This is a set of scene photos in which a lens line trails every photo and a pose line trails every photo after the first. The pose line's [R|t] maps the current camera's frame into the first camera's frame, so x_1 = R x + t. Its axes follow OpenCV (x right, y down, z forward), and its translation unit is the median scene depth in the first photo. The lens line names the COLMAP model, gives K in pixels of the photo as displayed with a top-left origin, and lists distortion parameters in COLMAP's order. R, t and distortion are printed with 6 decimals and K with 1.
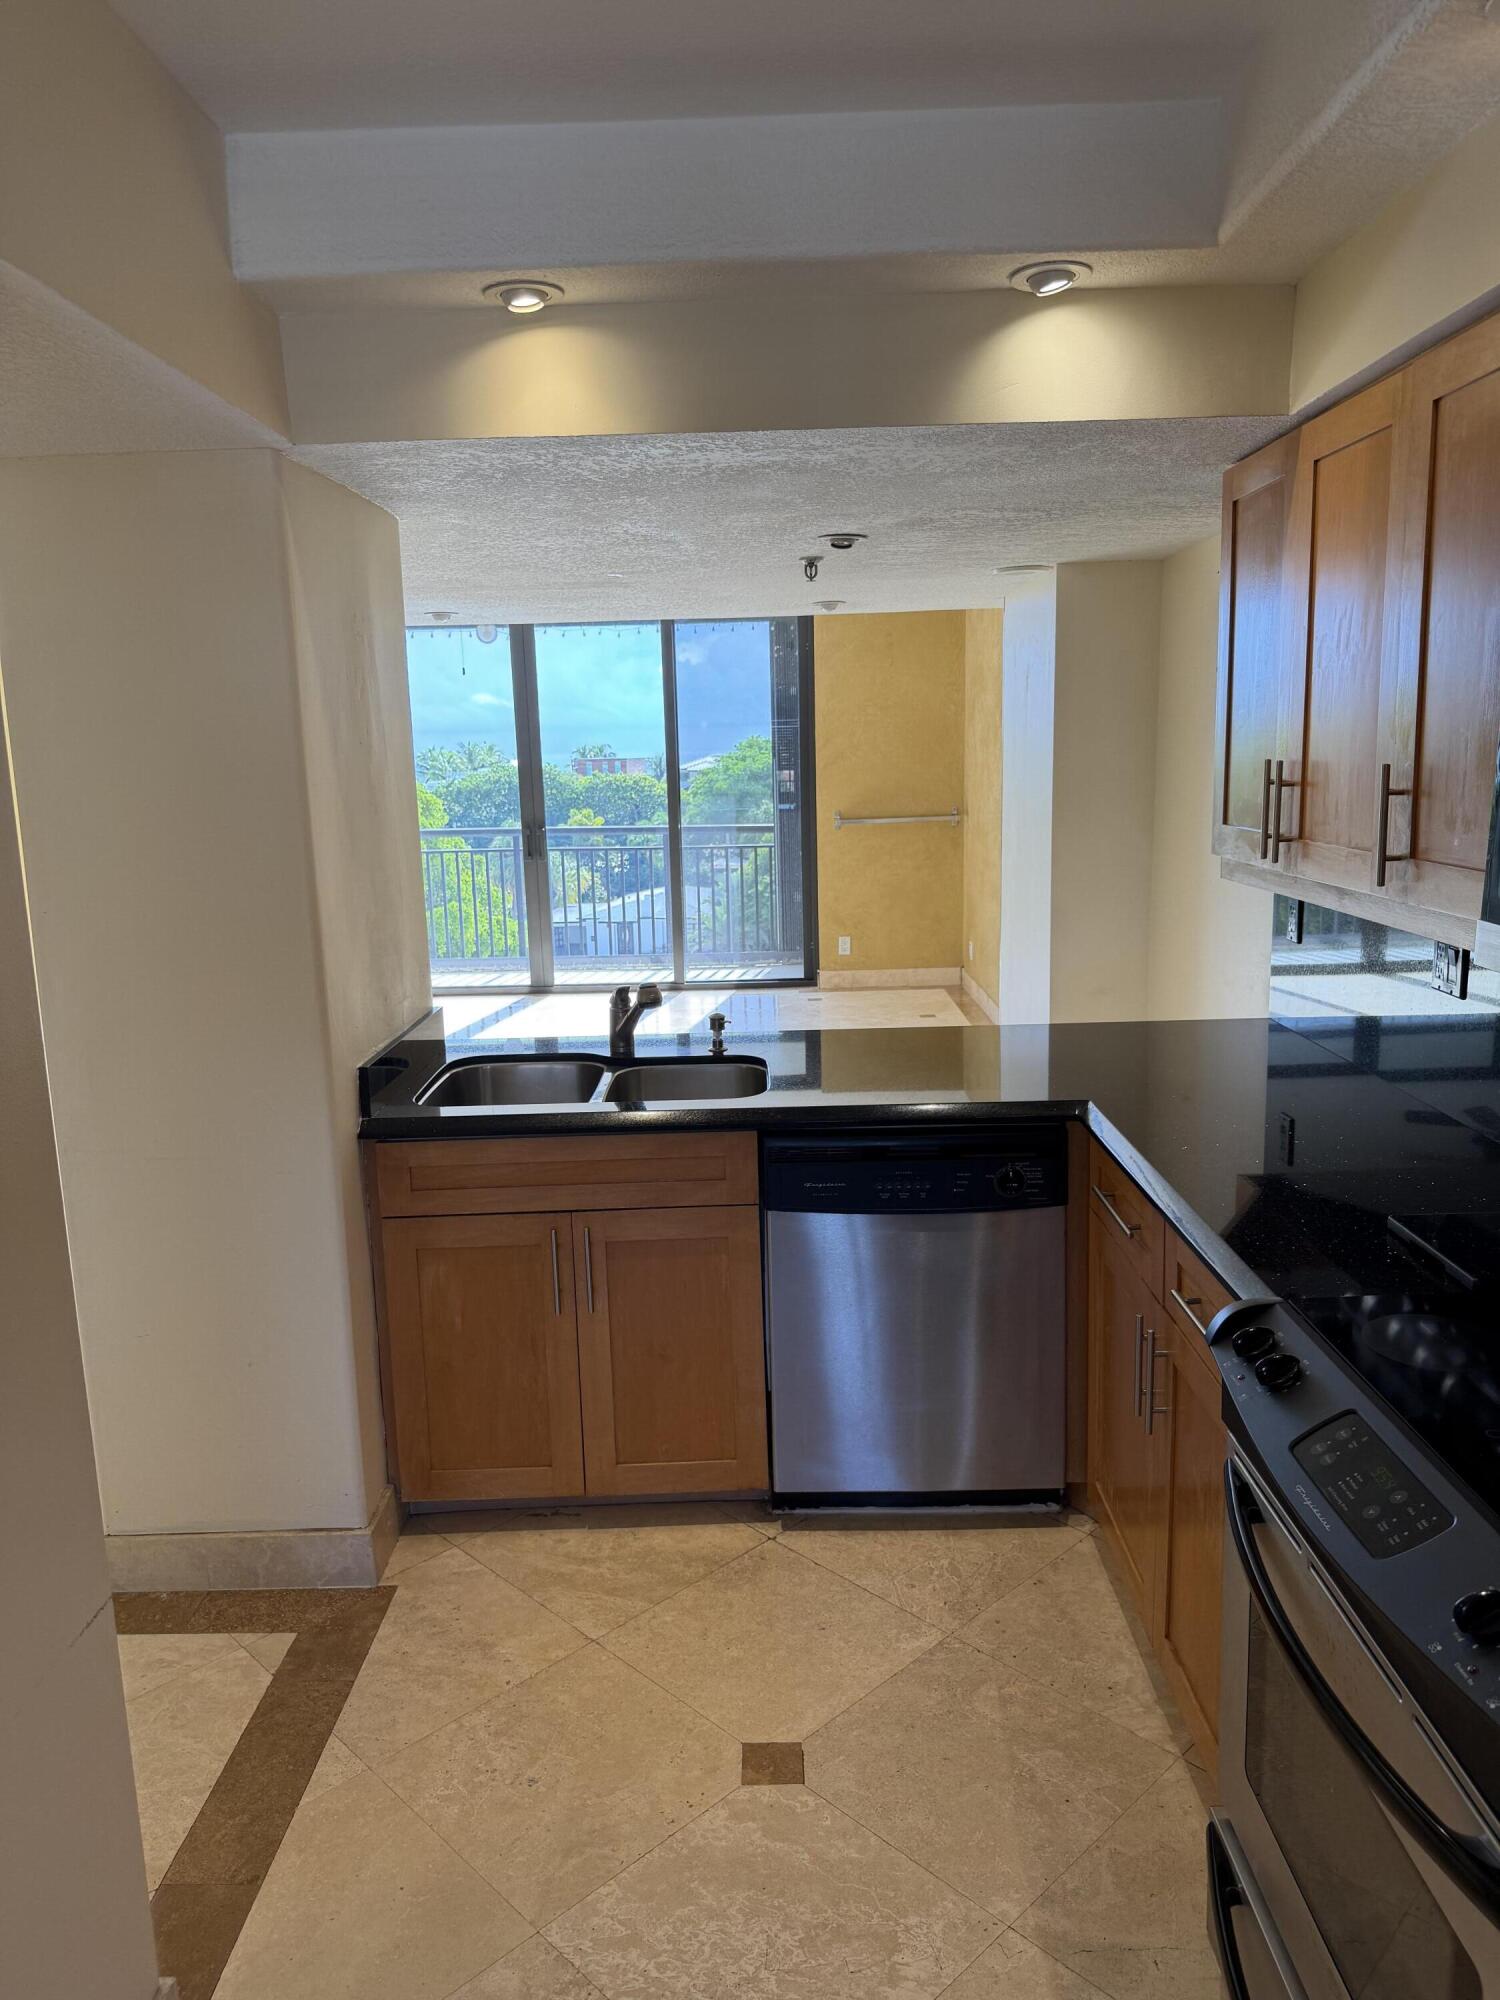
lens RADIAL K [[1411.0, 0, 774.4], [0, 1411.0, 1002.6], [0, 0, 1]] dist [0.071794, -0.111210]
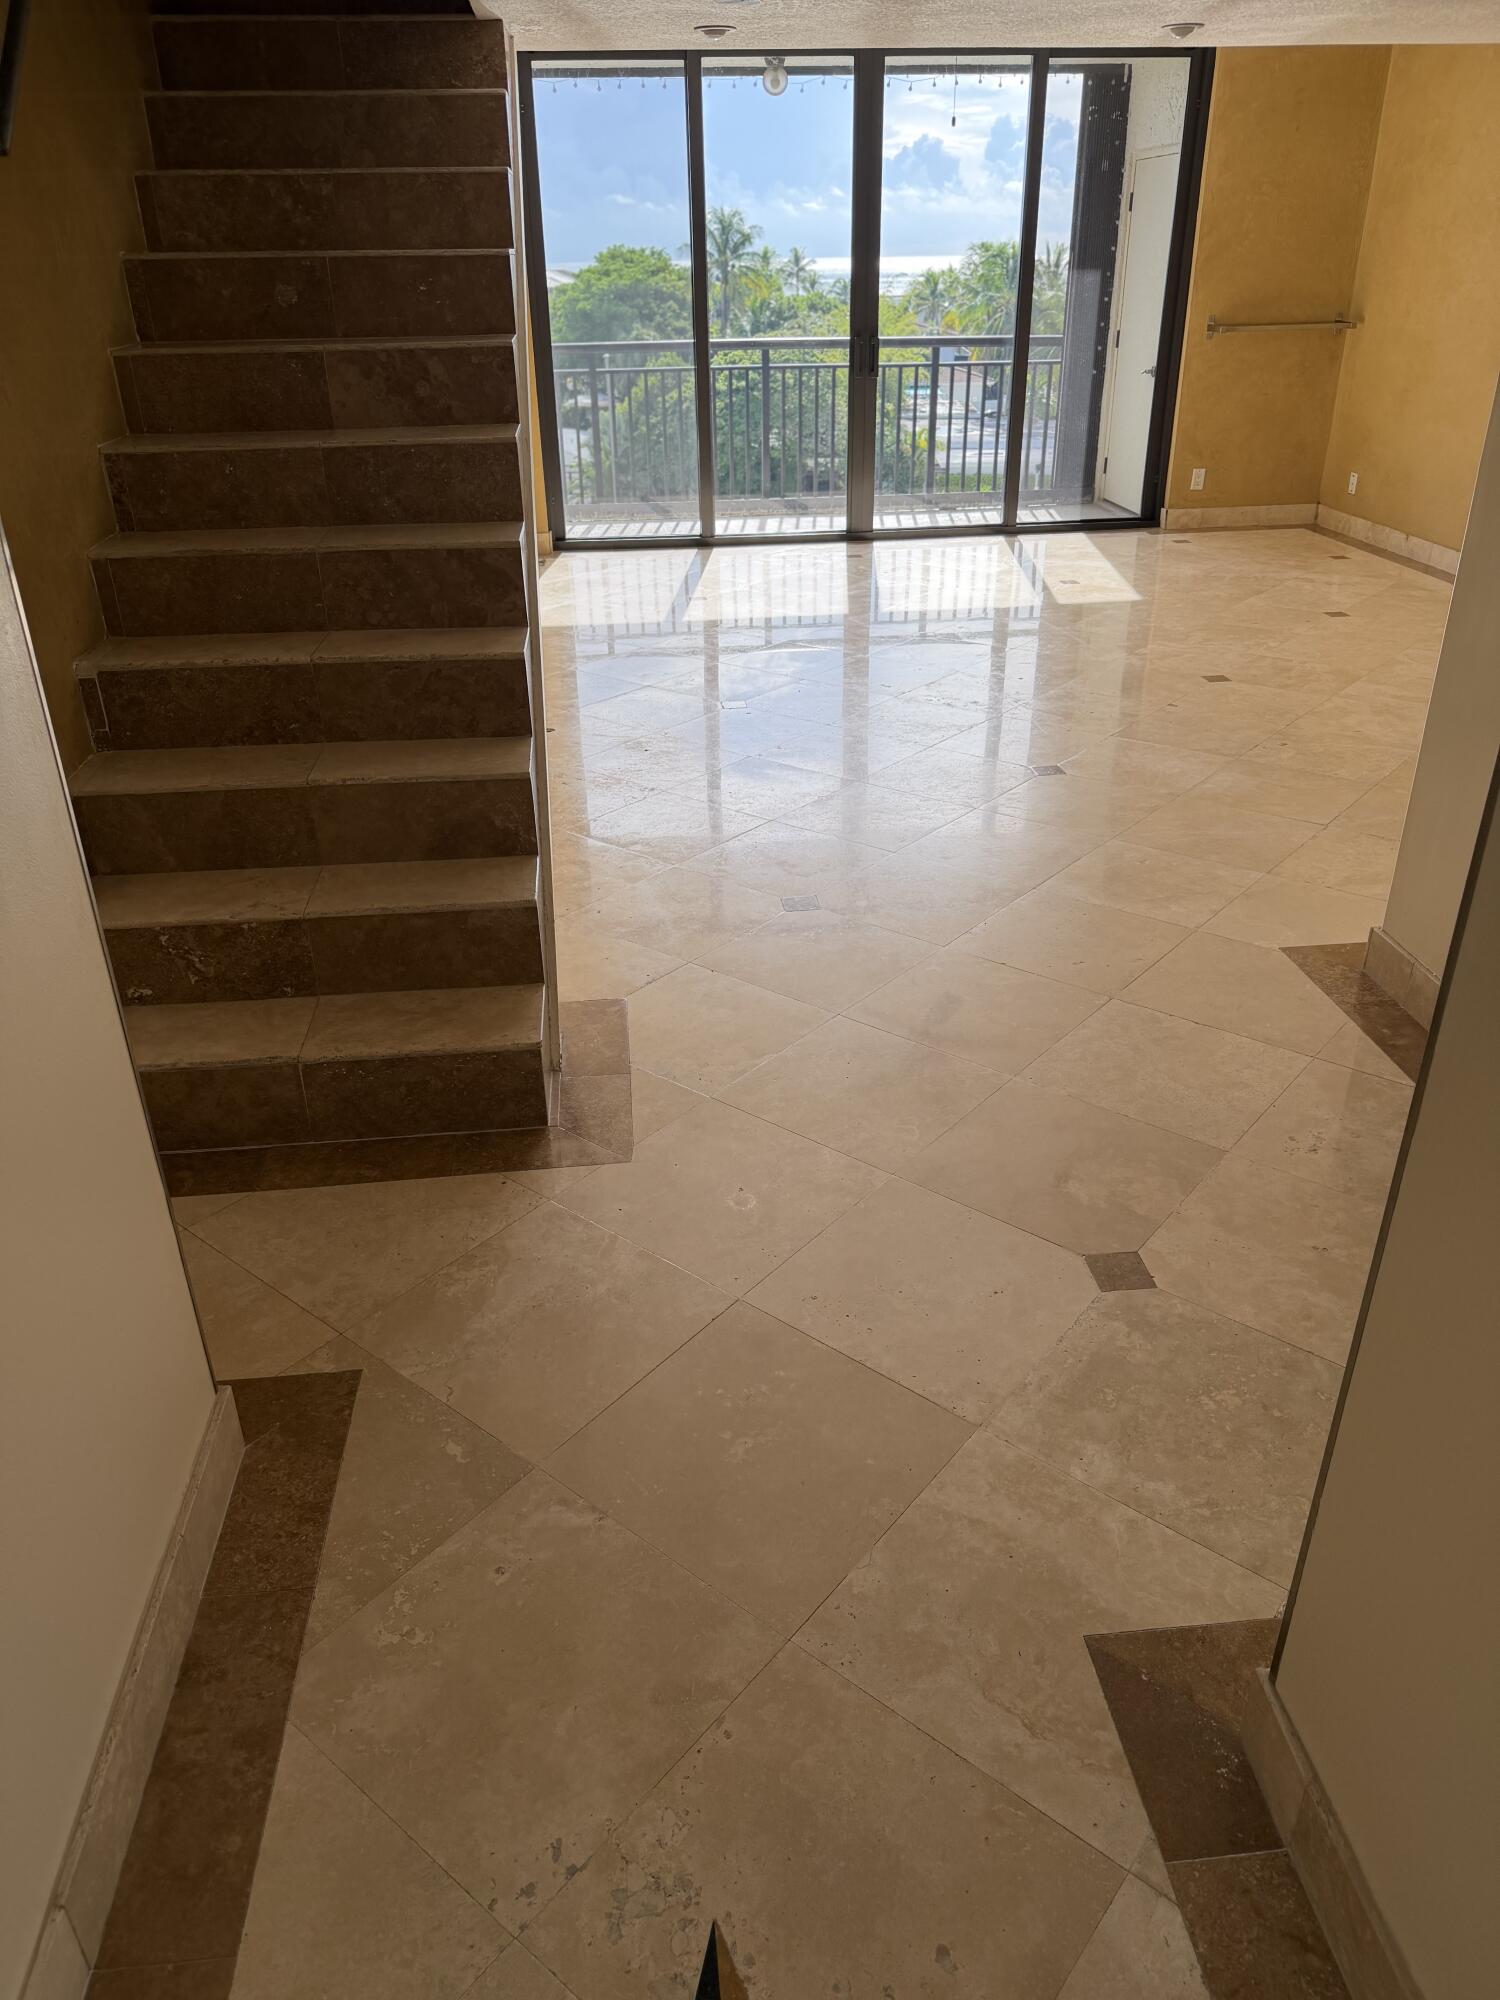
lens RADIAL K [[1411.0, 0, 774.4], [0, 1411.0, 1002.6], [0, 0, 1]] dist [0.071794, -0.111210]
pose [[0.992764, -0.047523, 0.110278, -0.332046], [0.012878, 0.955196, 0.295694, 0.006466], [-0.119389, -0.292134, 0.948896, 0.061597]]
